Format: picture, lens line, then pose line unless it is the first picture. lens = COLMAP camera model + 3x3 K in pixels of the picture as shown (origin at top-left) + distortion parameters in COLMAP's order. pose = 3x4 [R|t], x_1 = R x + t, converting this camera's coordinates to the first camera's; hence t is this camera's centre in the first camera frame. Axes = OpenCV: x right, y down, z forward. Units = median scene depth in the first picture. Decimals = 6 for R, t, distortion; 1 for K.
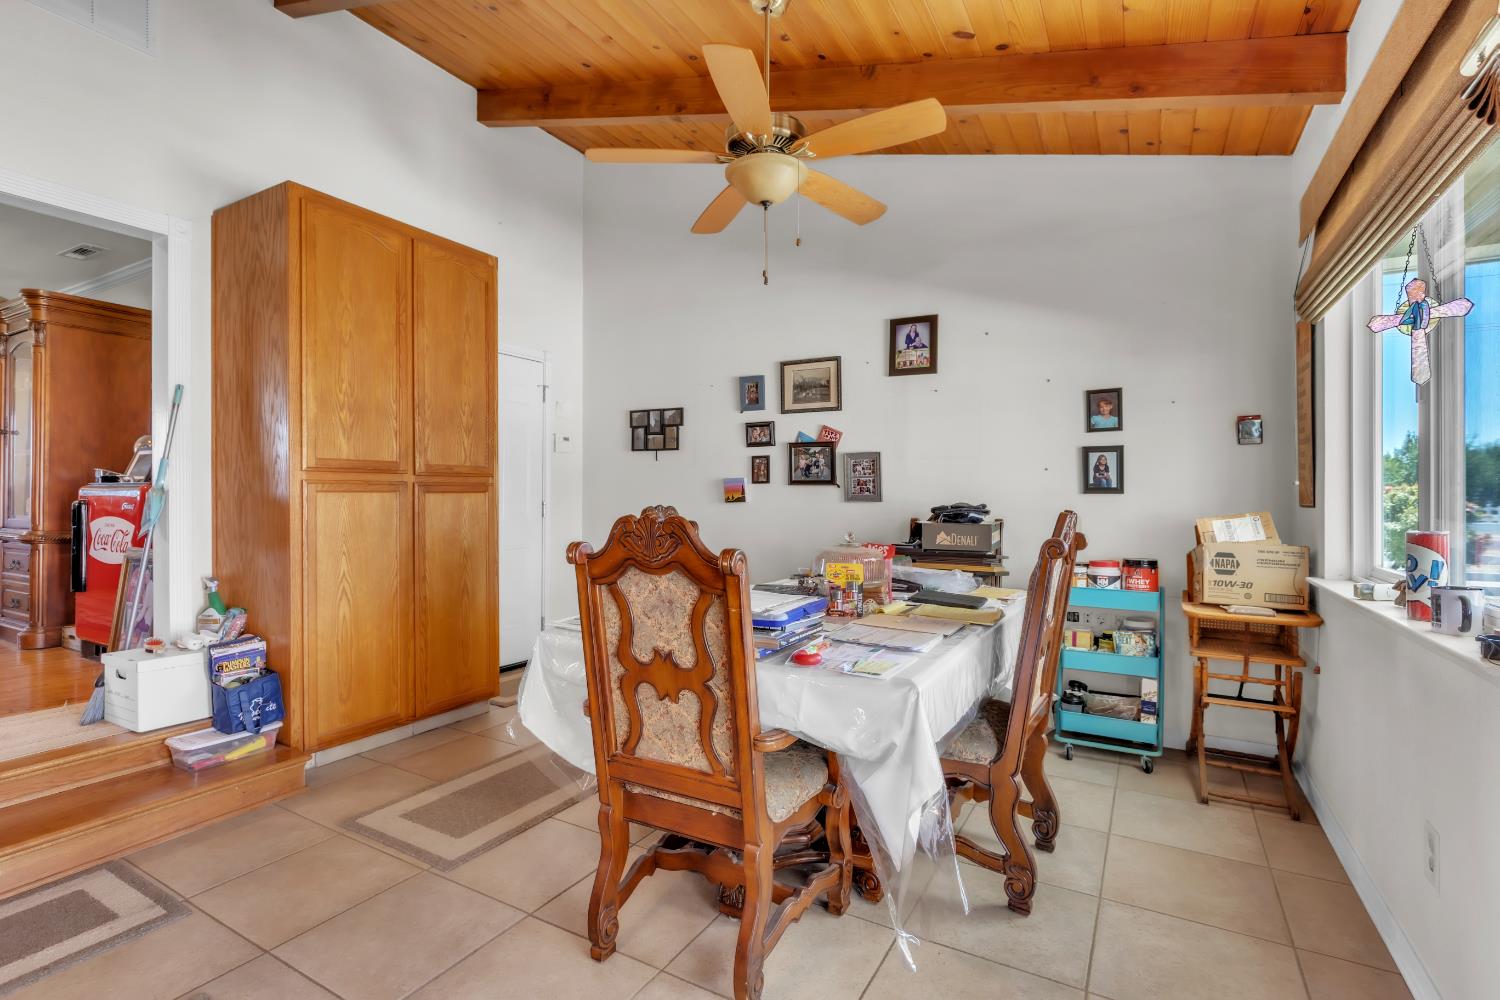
lens RADIAL K [[705.1, 0, 746.7], [0, 705.1, 493.1], [0, 0, 1]] dist [-0.002062, -0.000275]
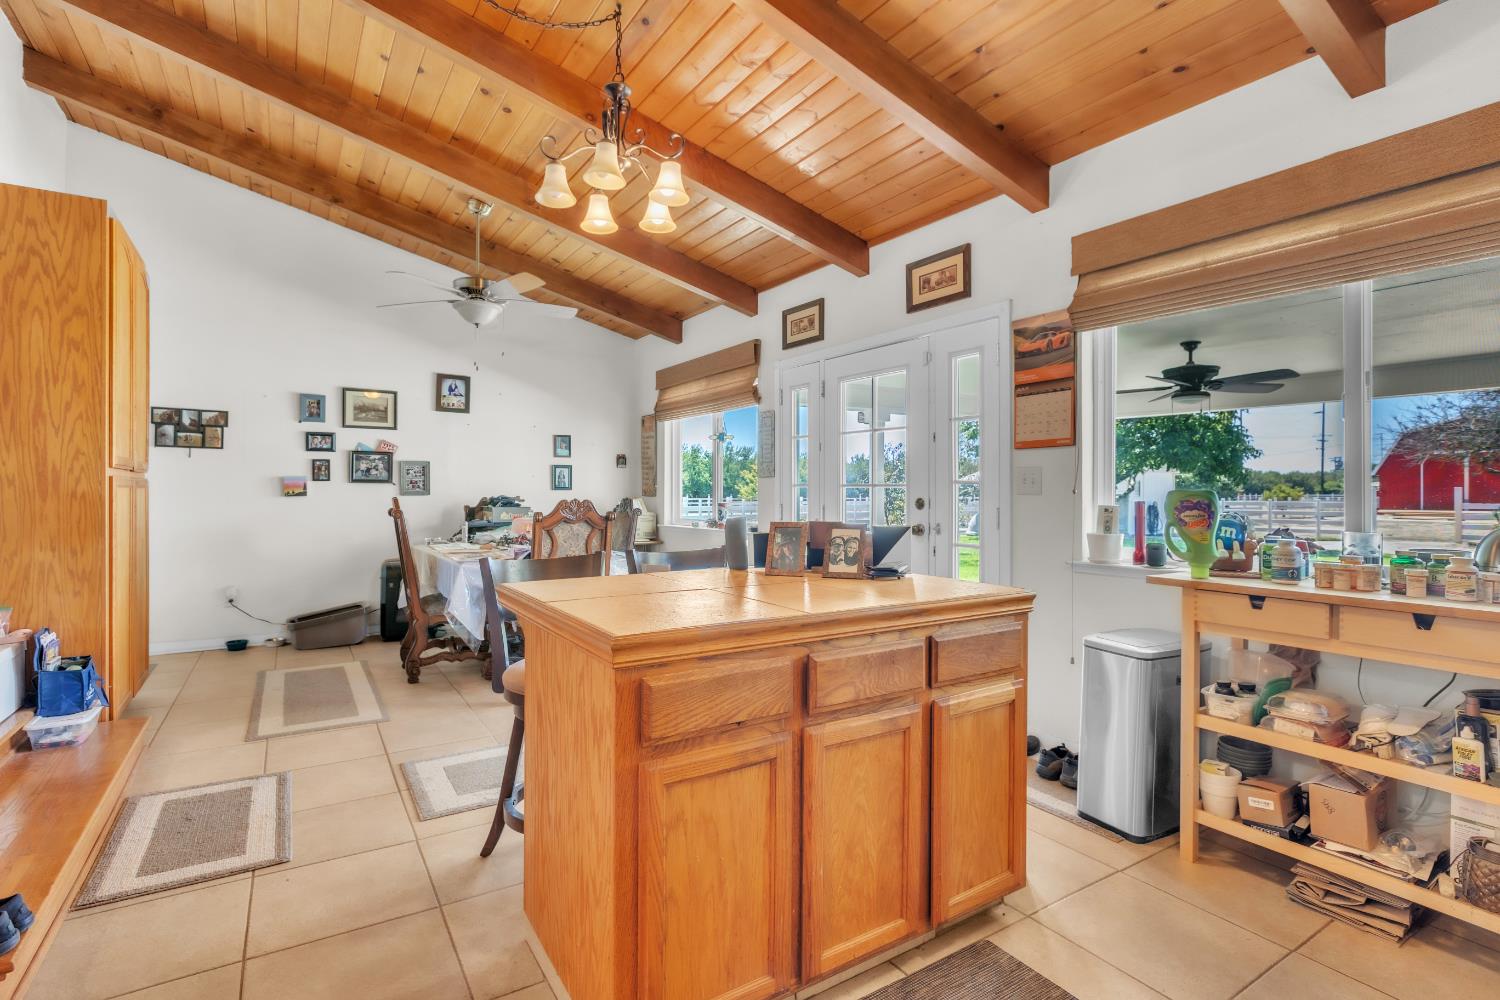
lens RADIAL K [[707.5, 0, 753.8], [0, 707.5, 495.9], [0, 0, 1]] dist [-0.000986, -0.000565]
pose [[0.451815, -0.006925, 0.892085, -0.787280], [-0.006151, 0.999922, 0.010878, -0.006190], [-0.892090, -0.010401, 0.451737, -0.263542]]
